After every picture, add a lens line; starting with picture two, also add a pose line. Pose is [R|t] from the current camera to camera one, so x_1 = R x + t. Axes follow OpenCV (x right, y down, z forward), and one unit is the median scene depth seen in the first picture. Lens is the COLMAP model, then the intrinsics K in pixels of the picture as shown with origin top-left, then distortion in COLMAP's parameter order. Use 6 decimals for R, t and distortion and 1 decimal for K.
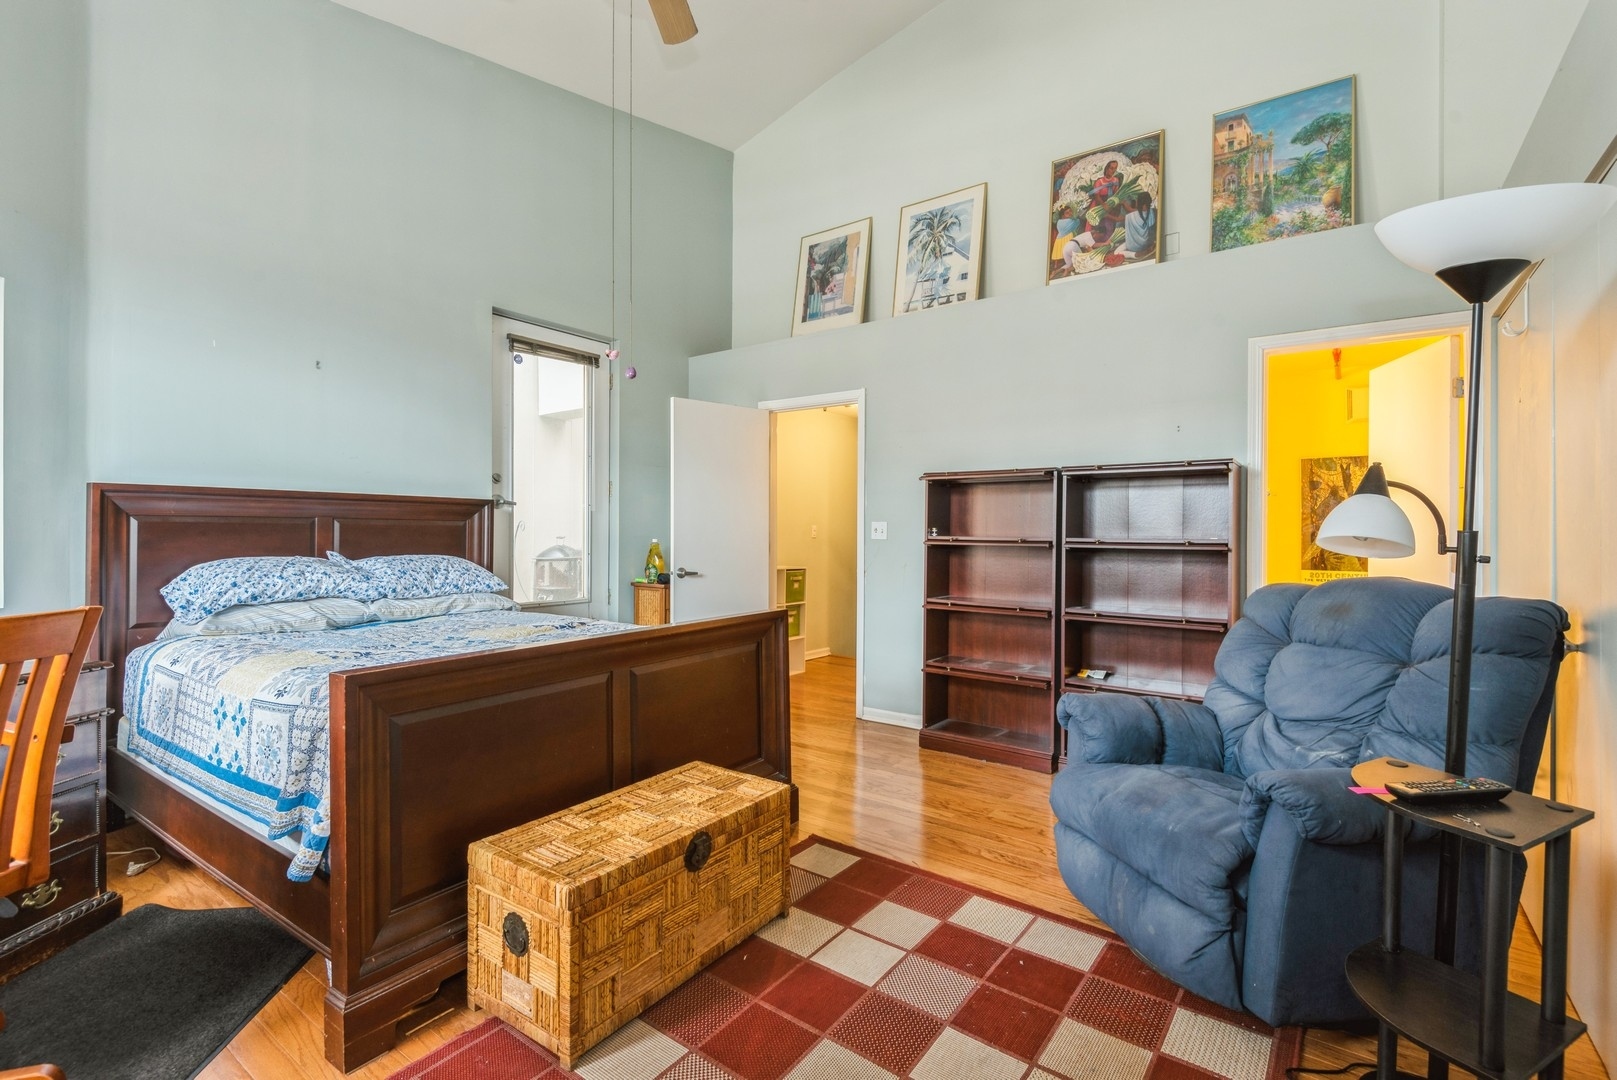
lens RADIAL K [[738.2, 0, 806.9], [0, 738.2, 532.2], [0, 0, 1]] dist [0.012840, -0.002390]
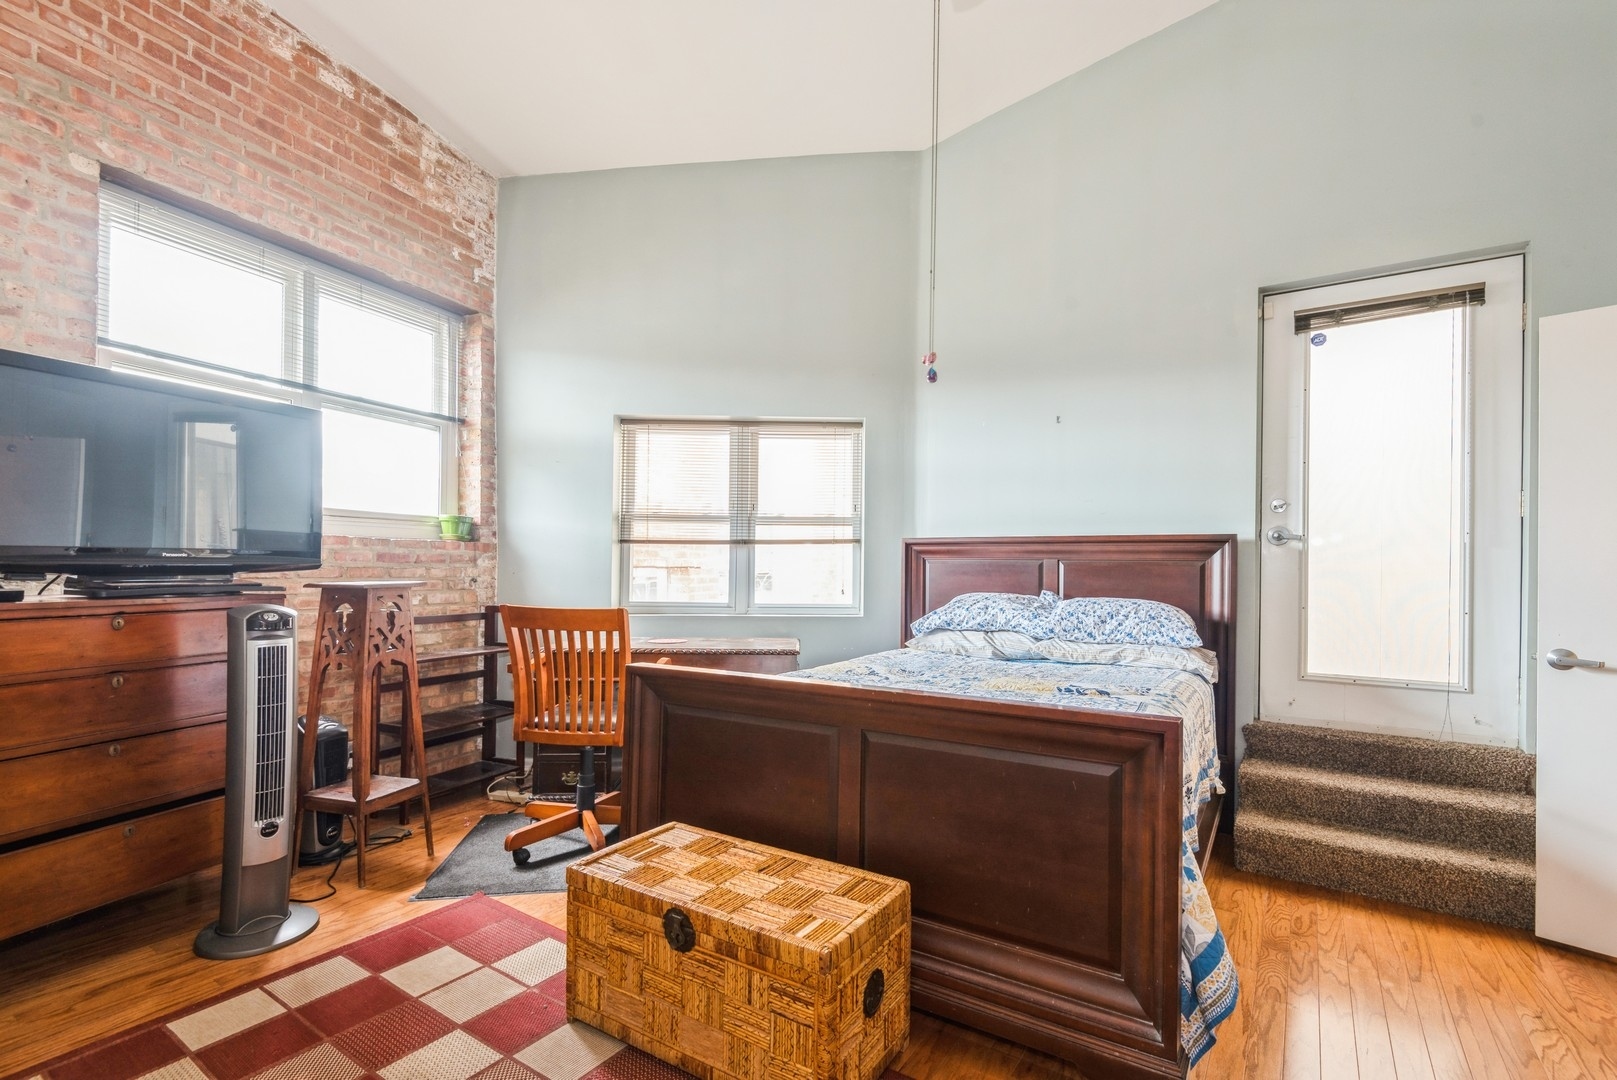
lens RADIAL K [[738.2, 0, 823.9], [0, 738.2, 564.5], [0, 0, 1]] dist [0.012840, -0.002390]
pose [[0.053863, -0.006044, -0.998530, 0.432621], [-0.011548, 0.999911, -0.006676, -0.001235], [0.998482, 0.011890, 0.053788, 0.646277]]
